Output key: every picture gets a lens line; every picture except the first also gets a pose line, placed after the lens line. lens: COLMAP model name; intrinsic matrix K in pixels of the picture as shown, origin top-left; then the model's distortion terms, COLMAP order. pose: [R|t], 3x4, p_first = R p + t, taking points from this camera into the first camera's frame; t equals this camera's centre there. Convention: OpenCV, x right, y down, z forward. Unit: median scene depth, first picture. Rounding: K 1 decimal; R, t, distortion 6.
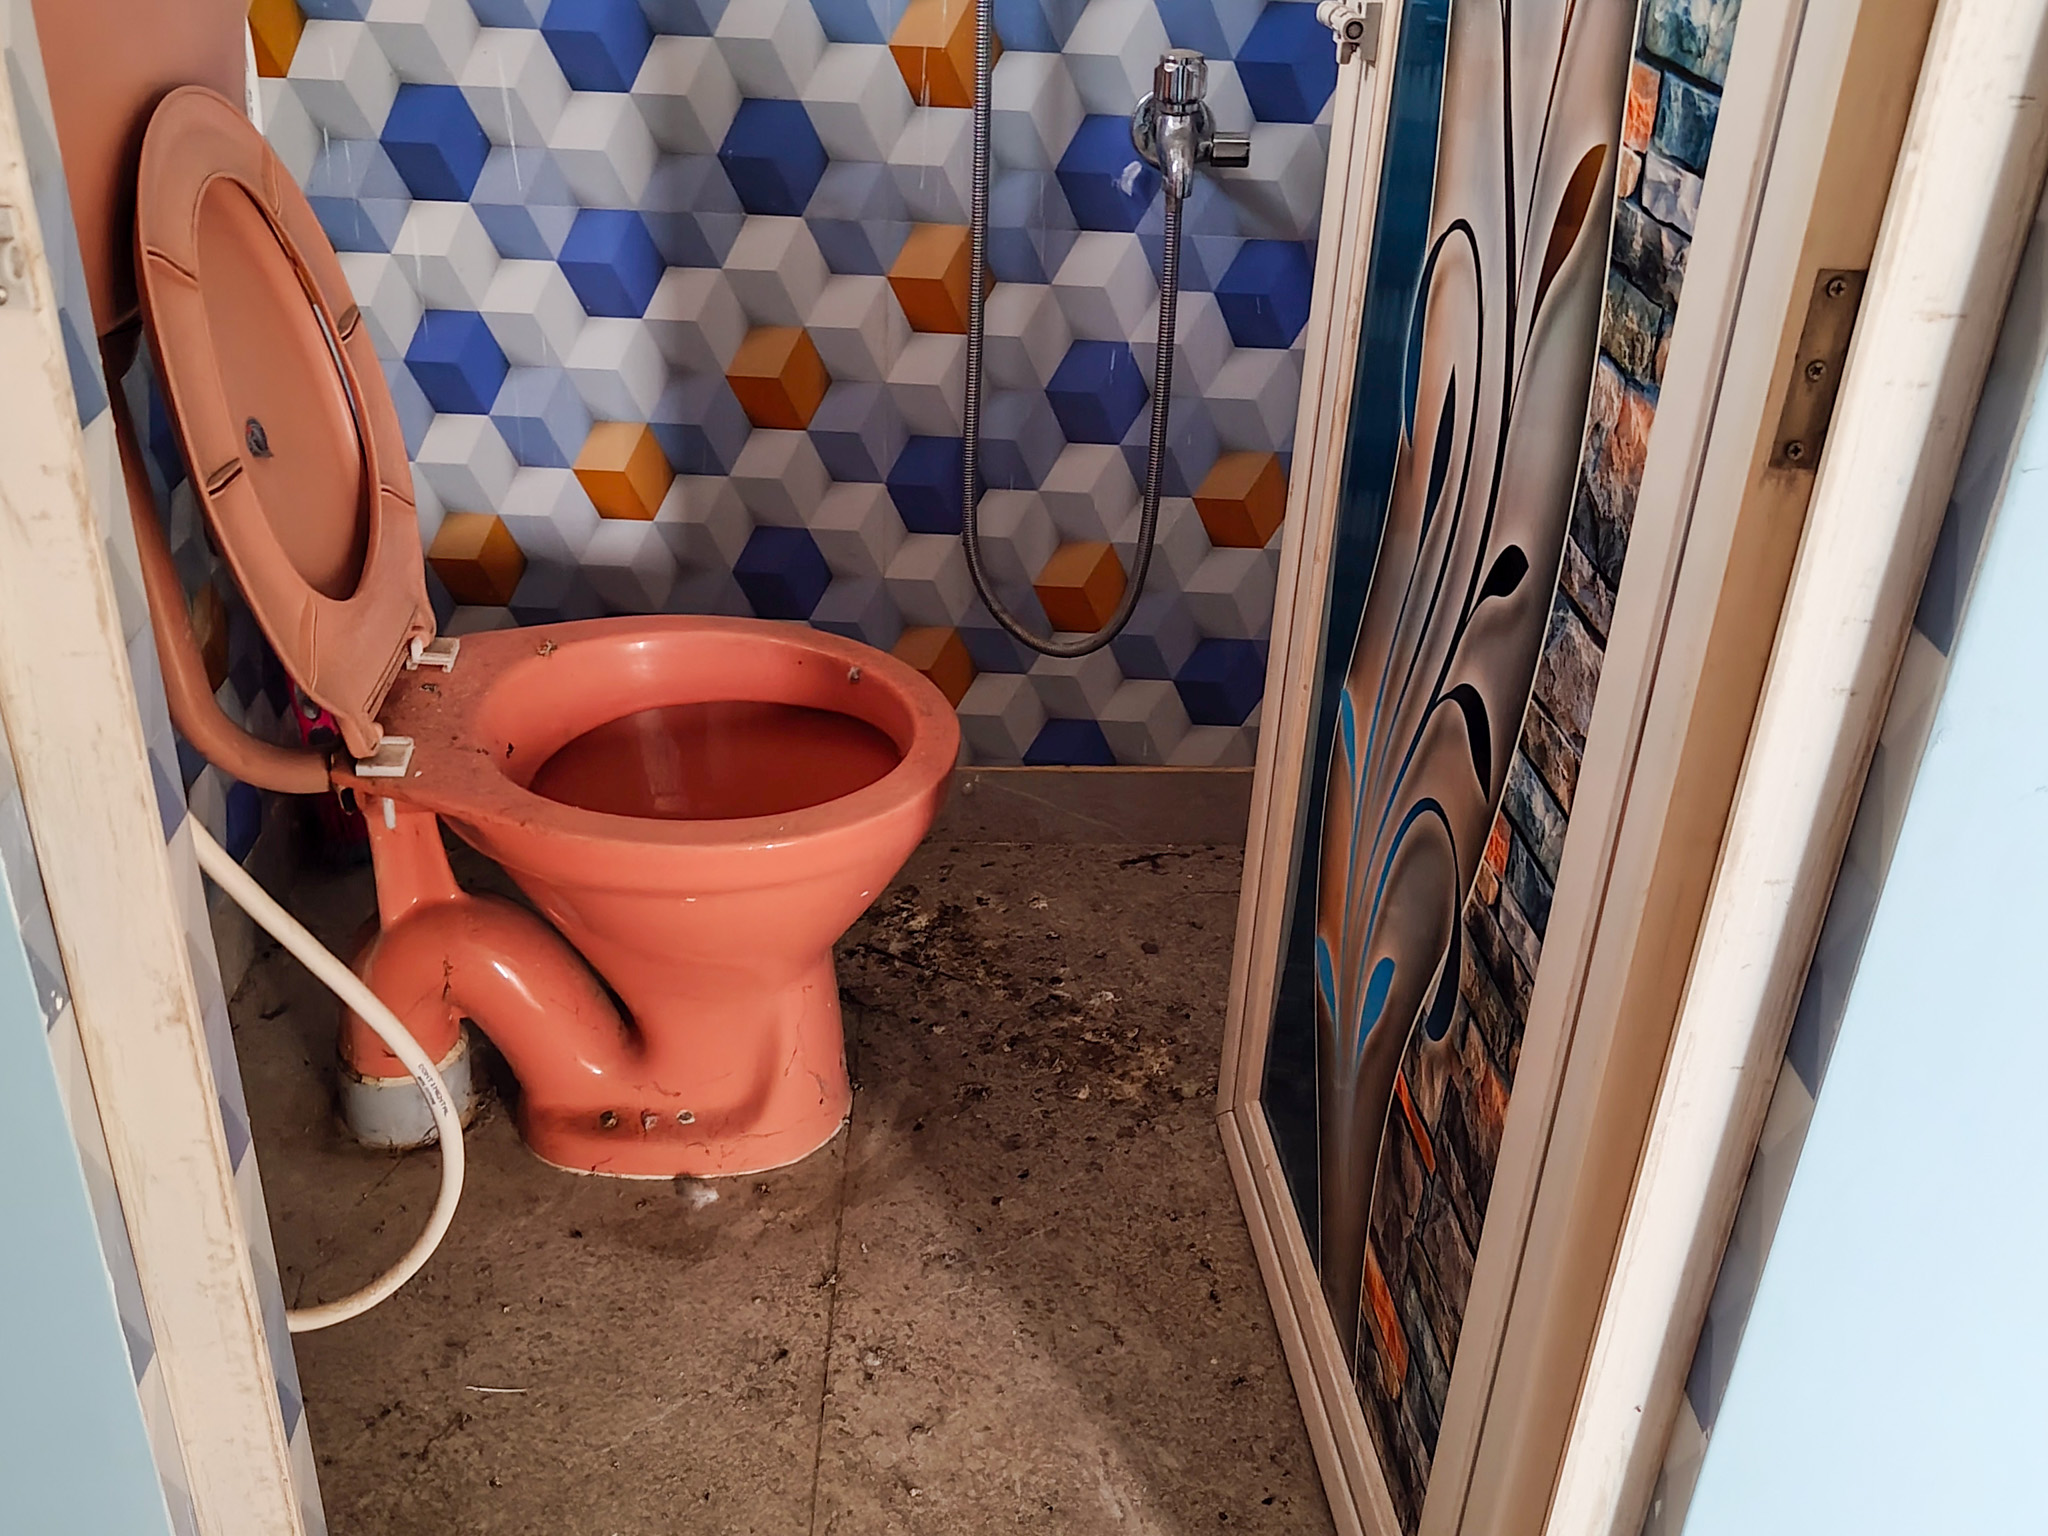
lens RADIAL K [[1928.1, 0, 1016.9], [0, 1928.1, 787.6], [0, 0, 1]] dist [0.056464, -0.134035]
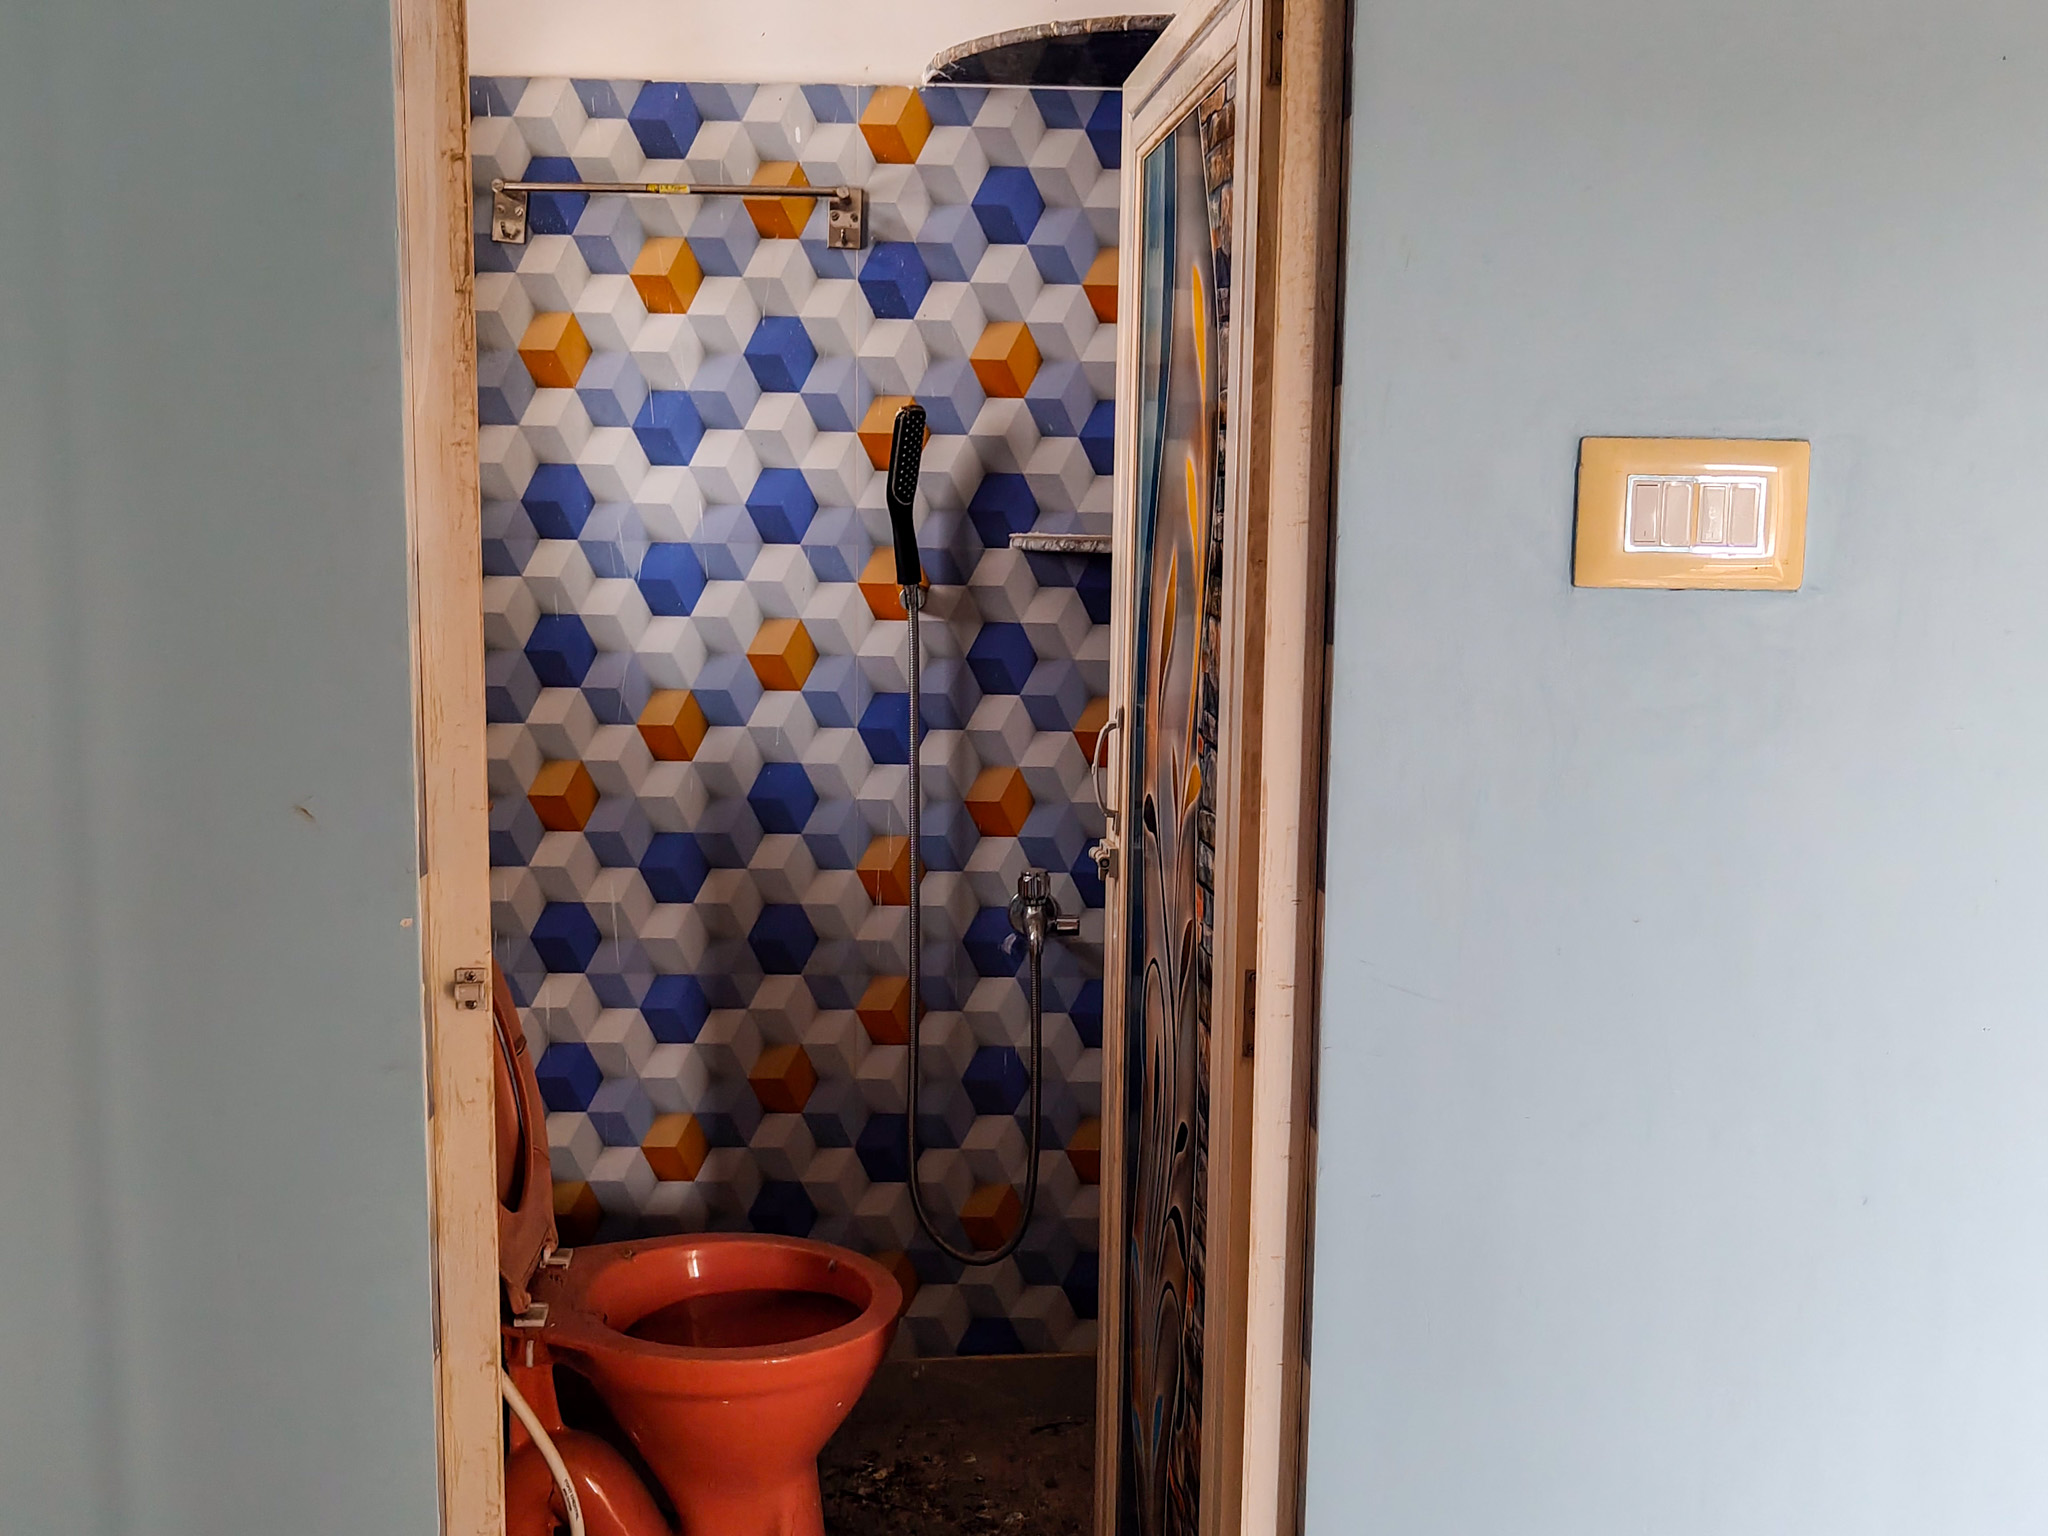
lens RADIAL K [[1928.1, 0, 1016.9], [0, 1928.1, 787.6], [0, 0, 1]] dist [0.056464, -0.134035]
pose [[0.999395, -0.030888, 0.015981, 0.041525], [0.034639, 0.925059, -0.378240, 0.155462], [-0.003100, 0.378565, 0.925570, -0.482041]]
